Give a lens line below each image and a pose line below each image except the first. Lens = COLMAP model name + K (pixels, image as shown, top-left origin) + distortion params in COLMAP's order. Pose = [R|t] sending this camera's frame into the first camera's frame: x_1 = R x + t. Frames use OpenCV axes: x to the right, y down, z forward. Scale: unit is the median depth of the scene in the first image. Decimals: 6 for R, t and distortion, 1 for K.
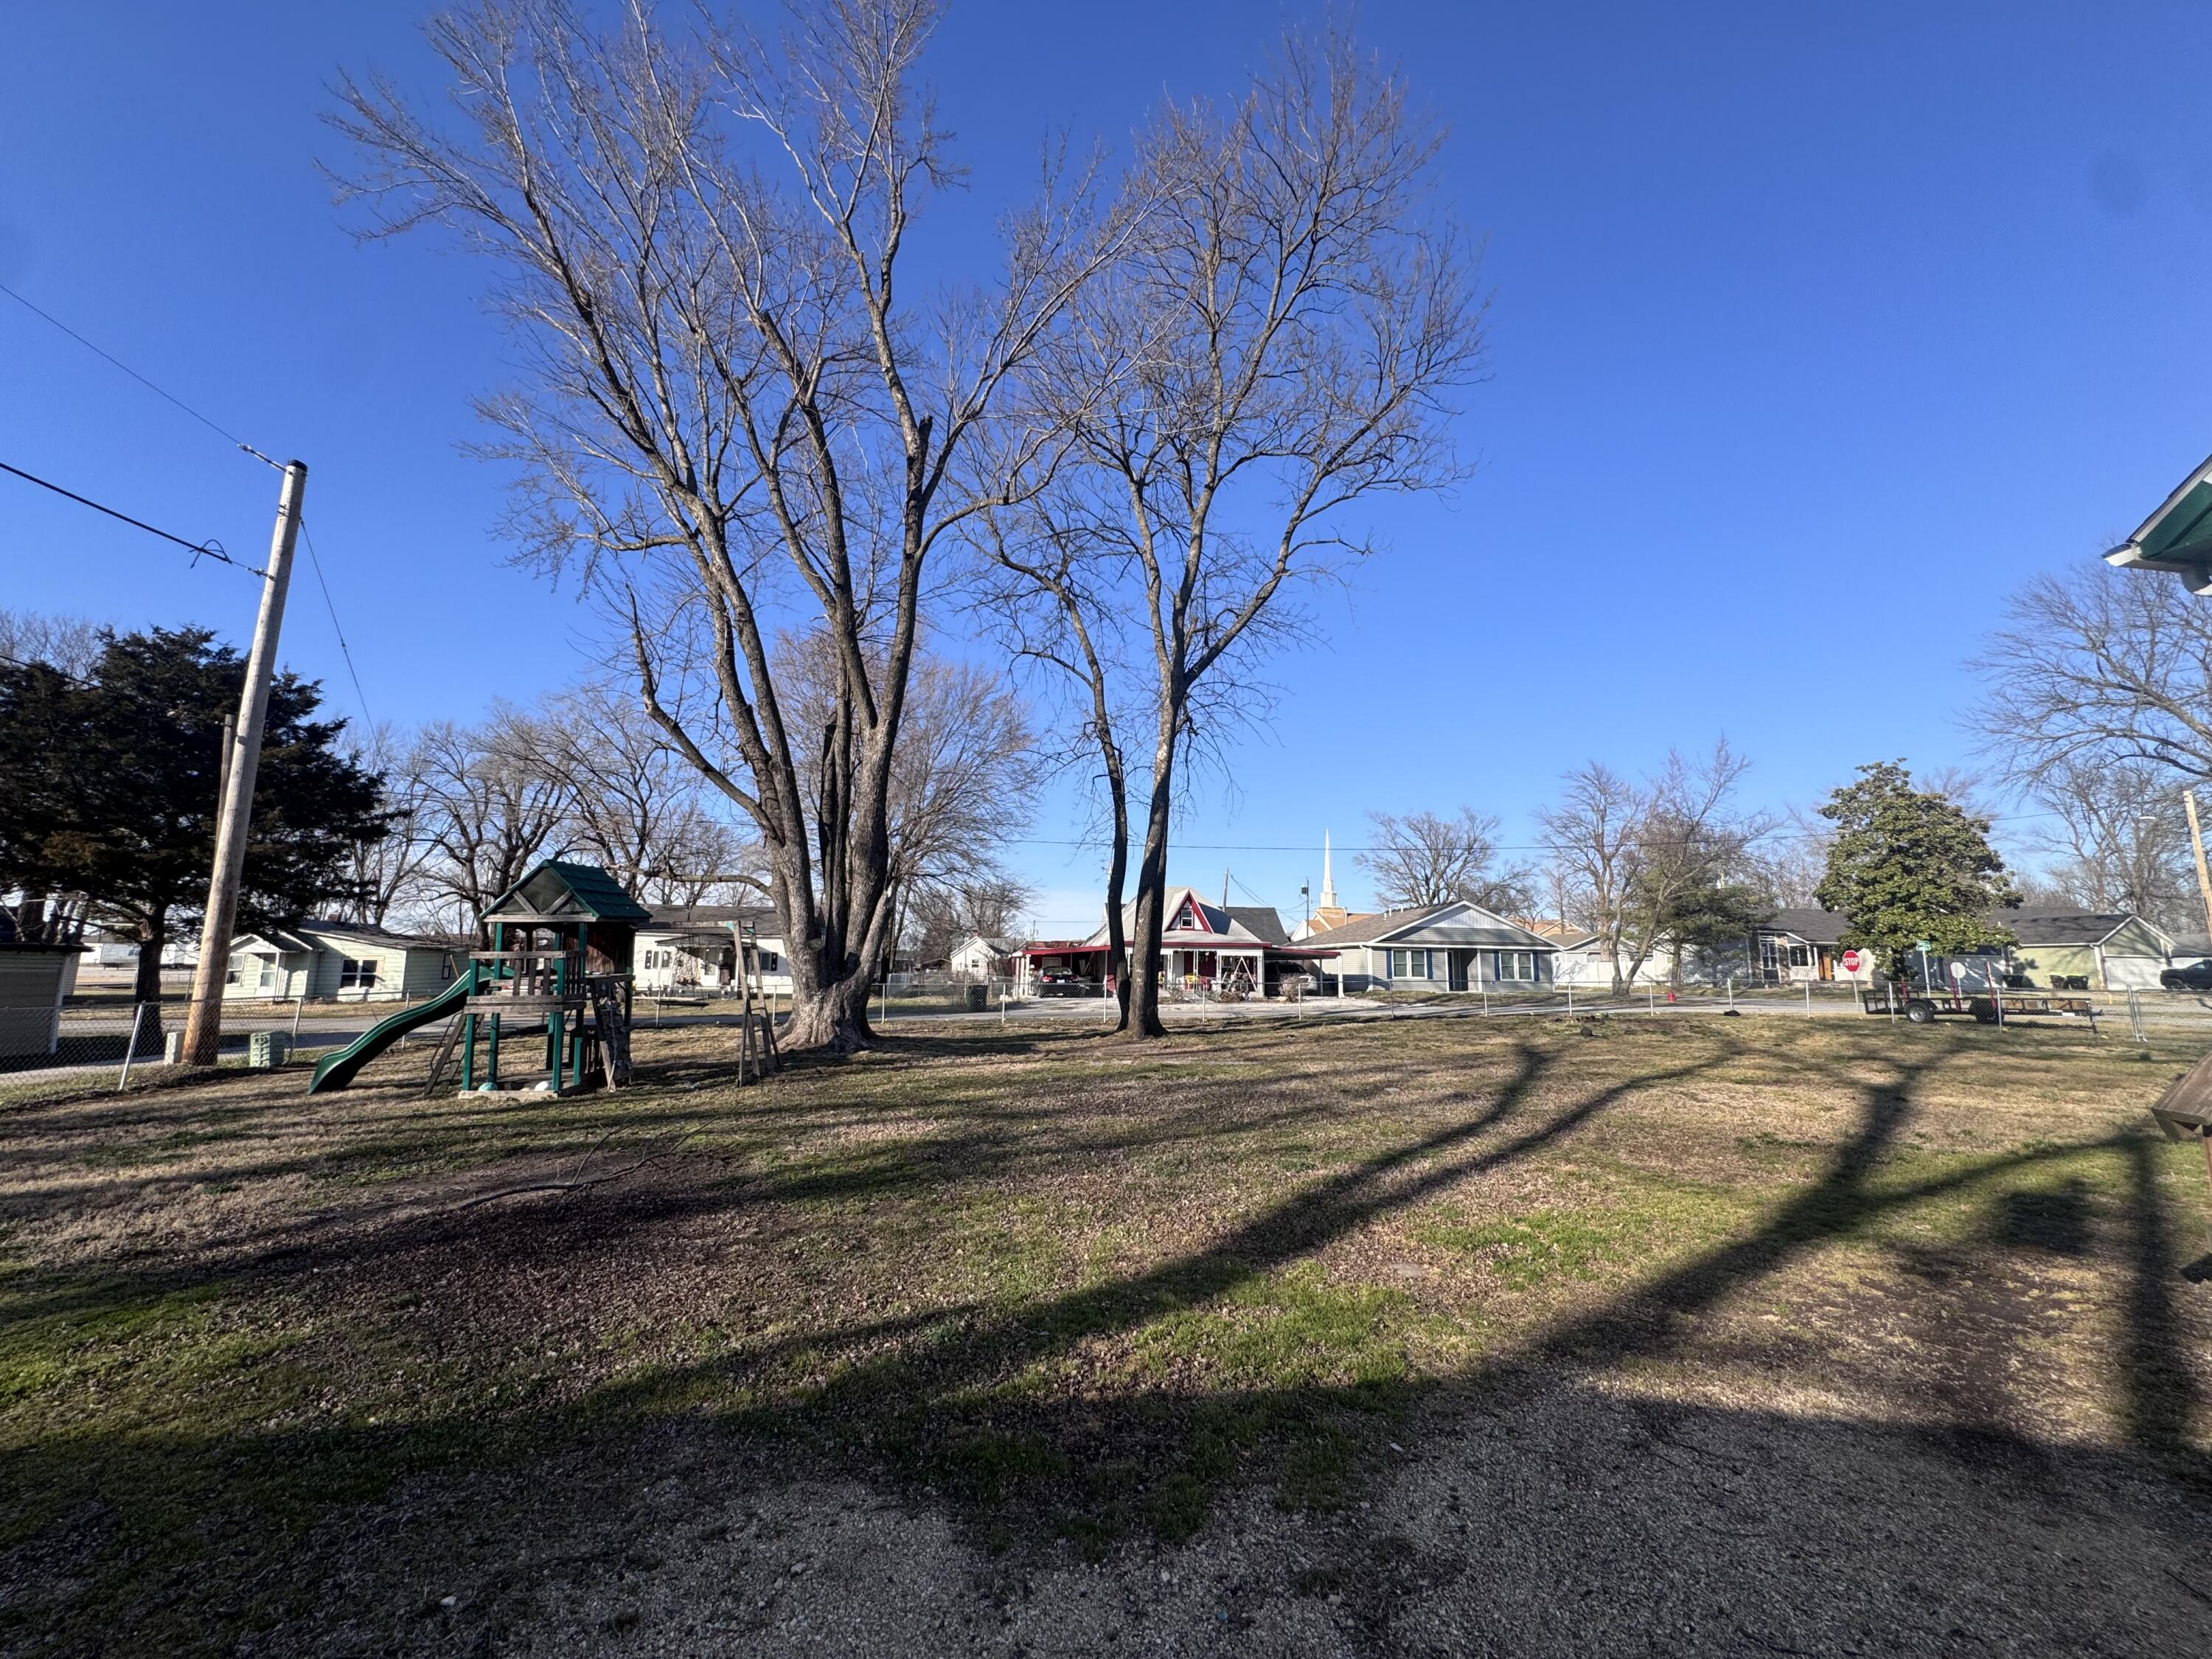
lens RADIAL K [[882.4, 0, 1106.0], [0, 882.4, 829.5], [0, 0, 1]] dist [-0.000585, -0.000030]
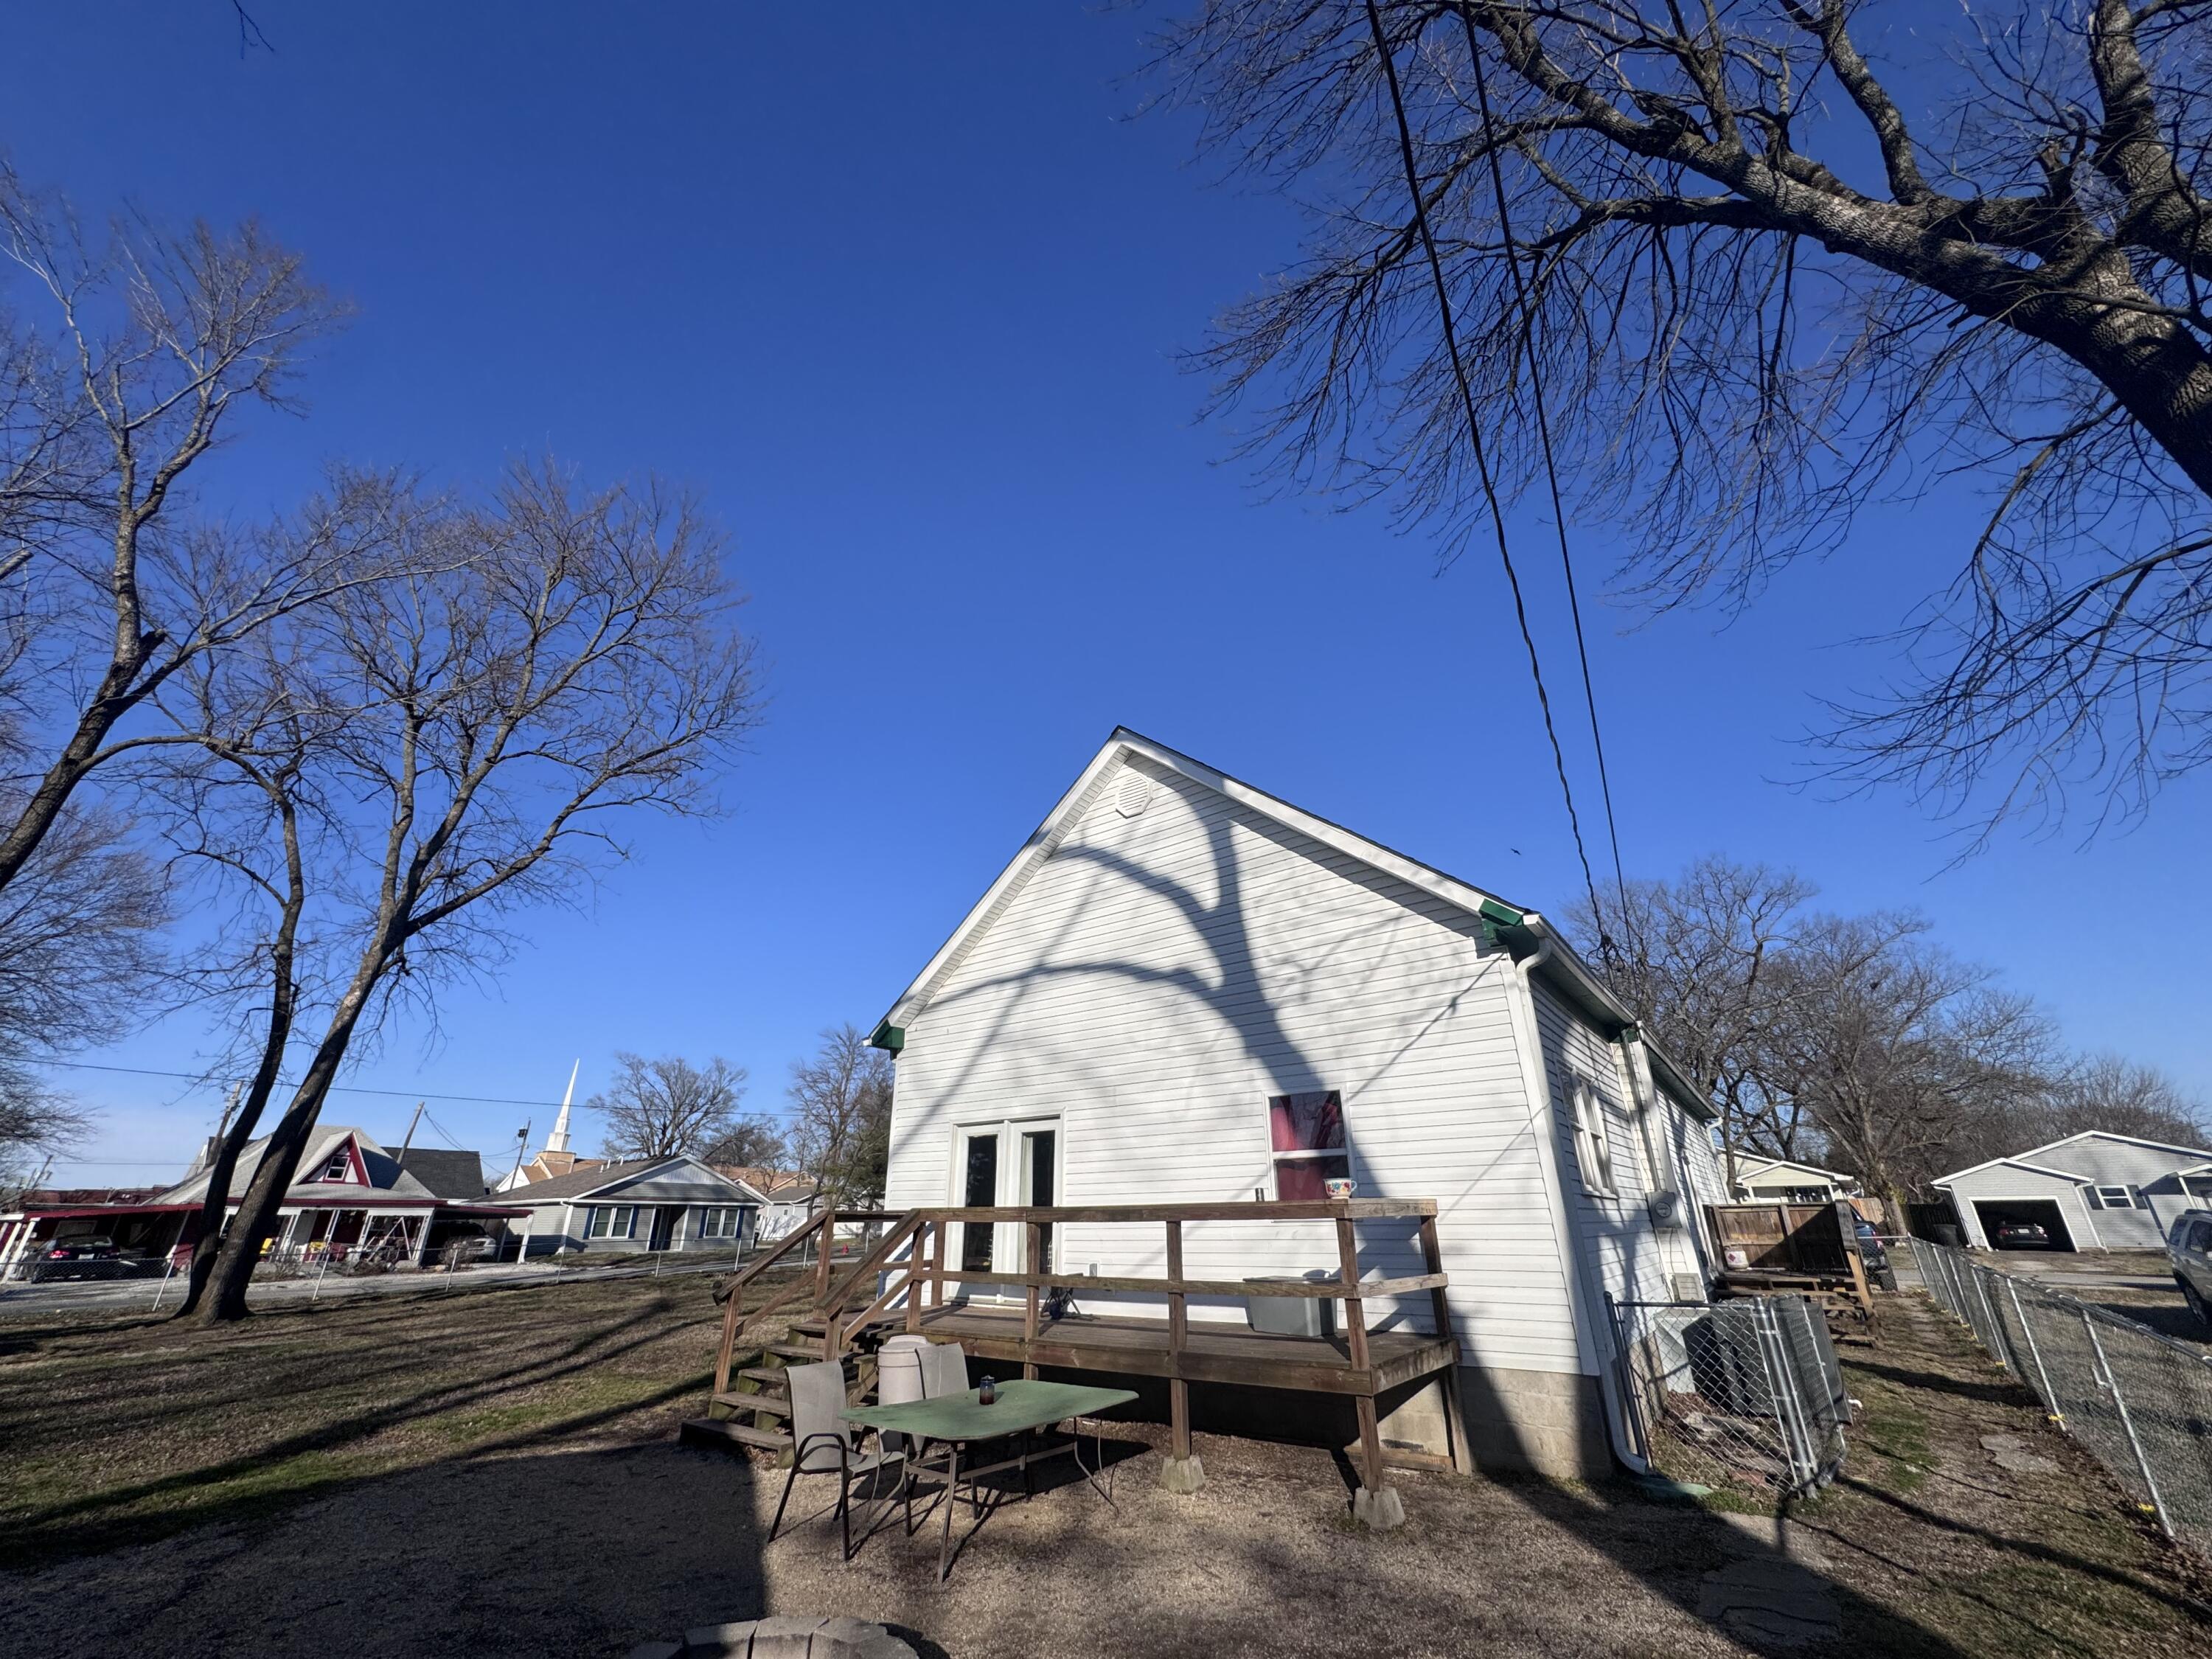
lens RADIAL K [[882.4, 0, 1106.0], [0, 882.4, 829.5], [0, 0, 1]] dist [-0.000585, -0.000030]
pose [[0.719756, 0.267590, 0.640584, -0.006088], [-0.092174, 0.951394, -0.293858, -0.028492], [-0.688081, 0.152461, 0.709436, -0.157245]]
